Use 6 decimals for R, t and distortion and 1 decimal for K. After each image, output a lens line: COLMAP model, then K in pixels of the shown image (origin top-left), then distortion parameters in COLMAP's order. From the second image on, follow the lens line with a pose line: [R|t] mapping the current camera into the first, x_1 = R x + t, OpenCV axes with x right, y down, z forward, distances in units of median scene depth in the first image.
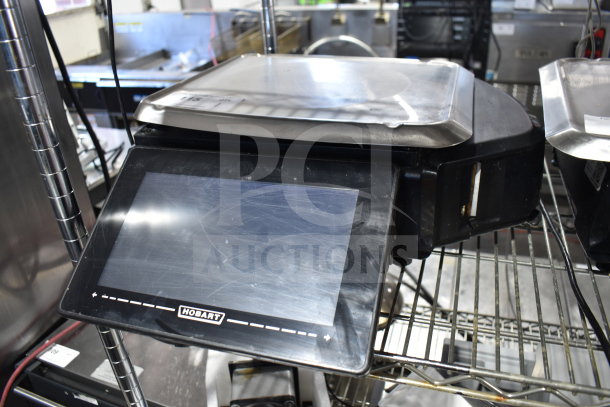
lens RADIAL K [[485.3, 0, 304.6], [0, 485.3, 203.3], [0, 0, 1]] dist [-0.086556, -0.004403]
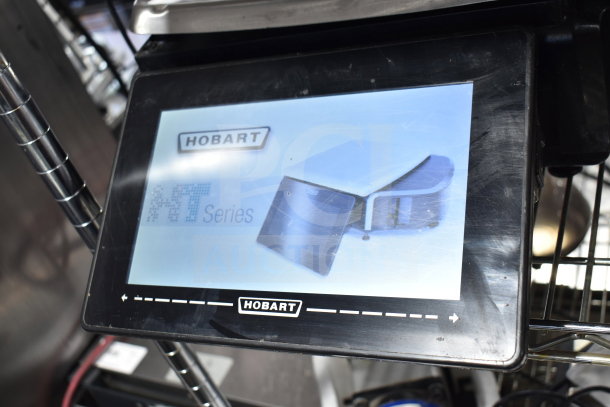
lens RADIAL K [[704.3, 0, 305.7], [0, 704.3, 202.8], [0, 0, 1]] dist [-0.062552, 0.000000]
pose [[0.965718, -0.161290, -0.203408, 0.033432], [0.192920, 0.970199, 0.146612, -0.026731], [0.173700, -0.180827, 0.968055, 0.025601]]
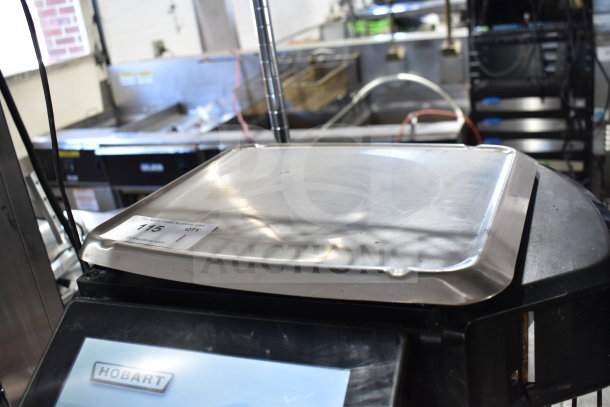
lens RADIAL K [[627.5, 0, 304.5], [0, 627.5, 202.7], [0, 0, 1]] dist [-0.057441, 0.000000]
pose [[0.993189, -0.045767, -0.107147, 0.084809], [0.032589, 0.992036, -0.121663, -0.089526], [0.111861, 0.117343, 0.986771, 0.019766]]
